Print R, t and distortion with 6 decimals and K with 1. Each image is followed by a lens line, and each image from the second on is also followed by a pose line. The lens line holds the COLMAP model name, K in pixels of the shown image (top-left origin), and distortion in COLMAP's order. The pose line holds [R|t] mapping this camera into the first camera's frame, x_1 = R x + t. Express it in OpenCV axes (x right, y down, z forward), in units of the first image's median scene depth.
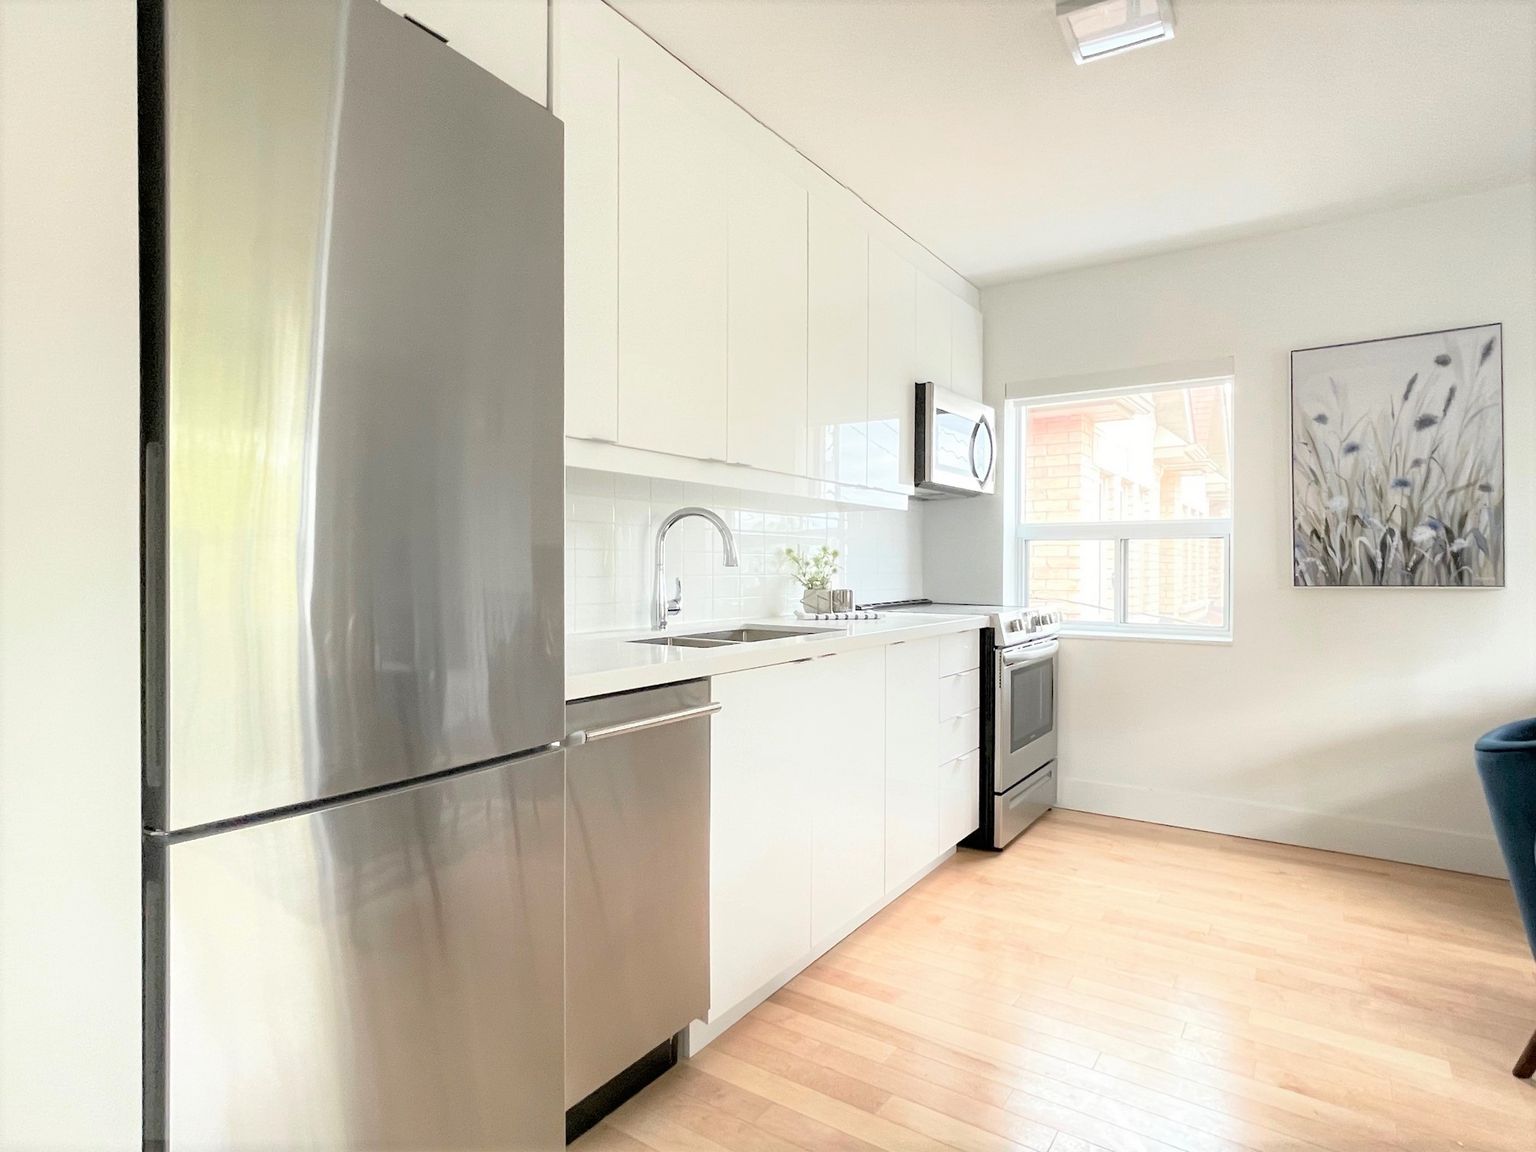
lens RADIAL K [[838.6, 0, 753.5], [0, 838.6, 567.0], [0, 0, 1]] dist [0.003498, 0.000918]
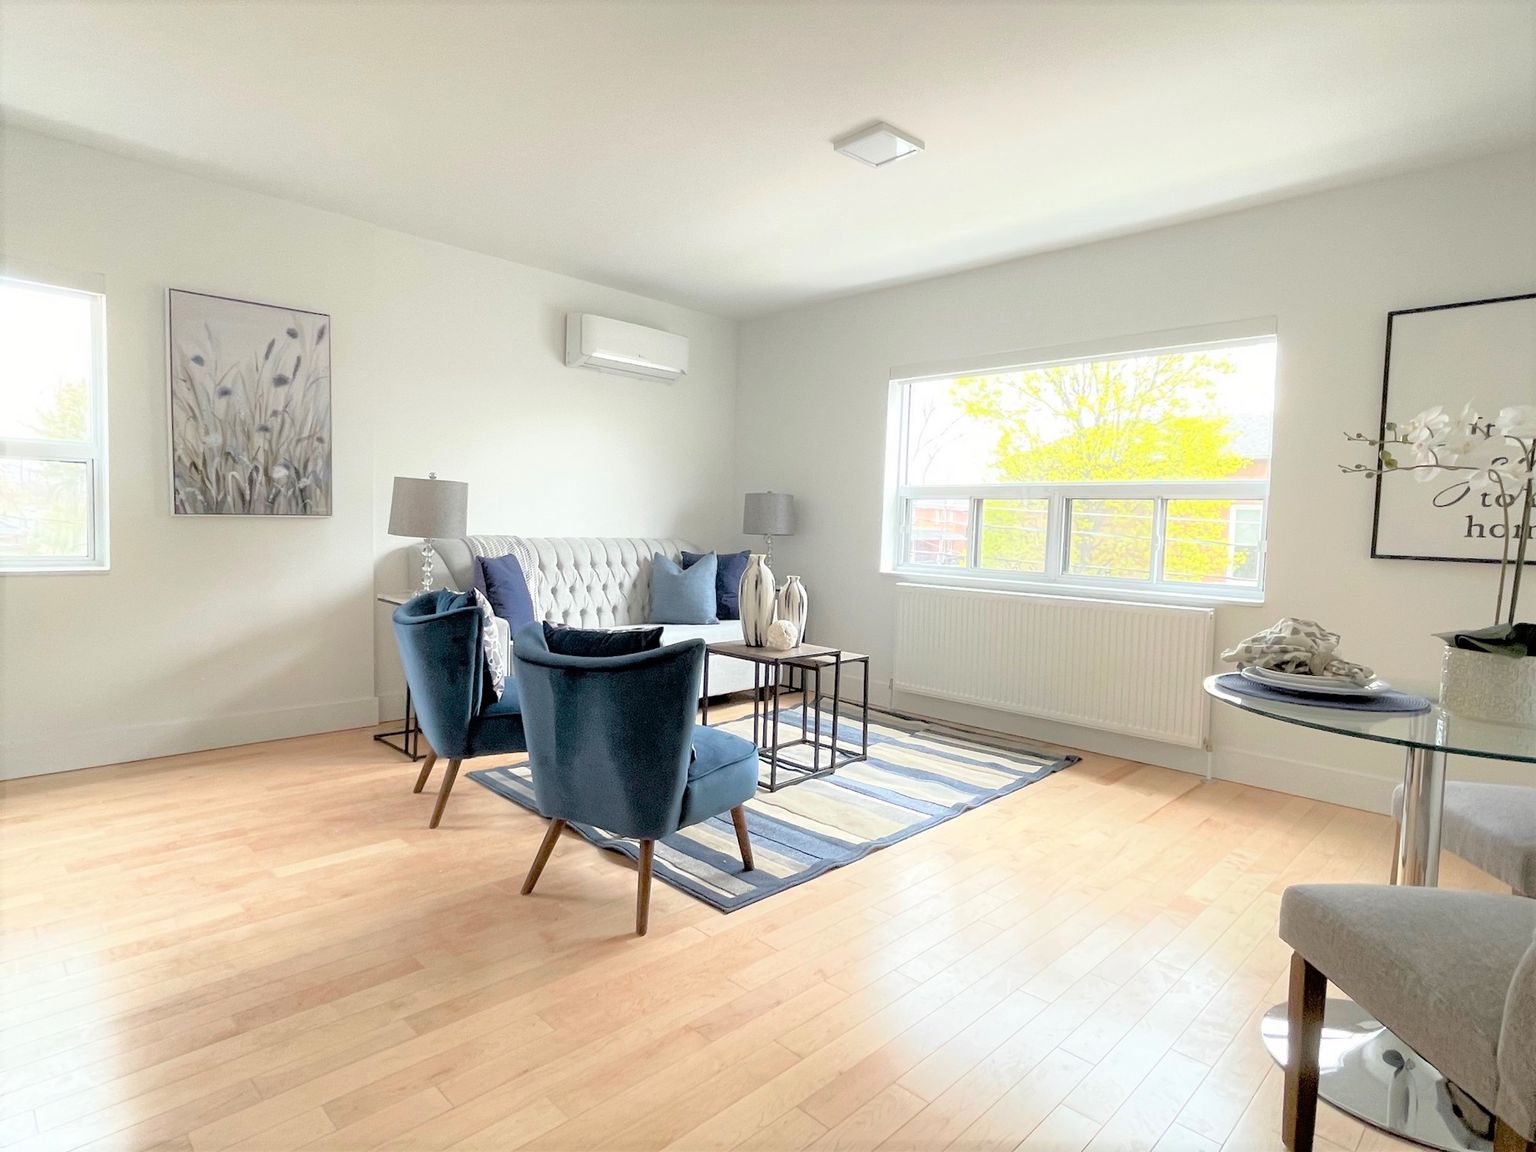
lens RADIAL K [[838.6, 0, 753.5], [0, 838.6, 567.0], [0, 0, 1]] dist [0.003498, 0.000918]
pose [[0.177638, -0.048584, 0.982896, -0.288937], [-0.023873, 0.998274, 0.053659, 0.016133], [-0.983806, -0.032996, 0.176171, 0.096140]]
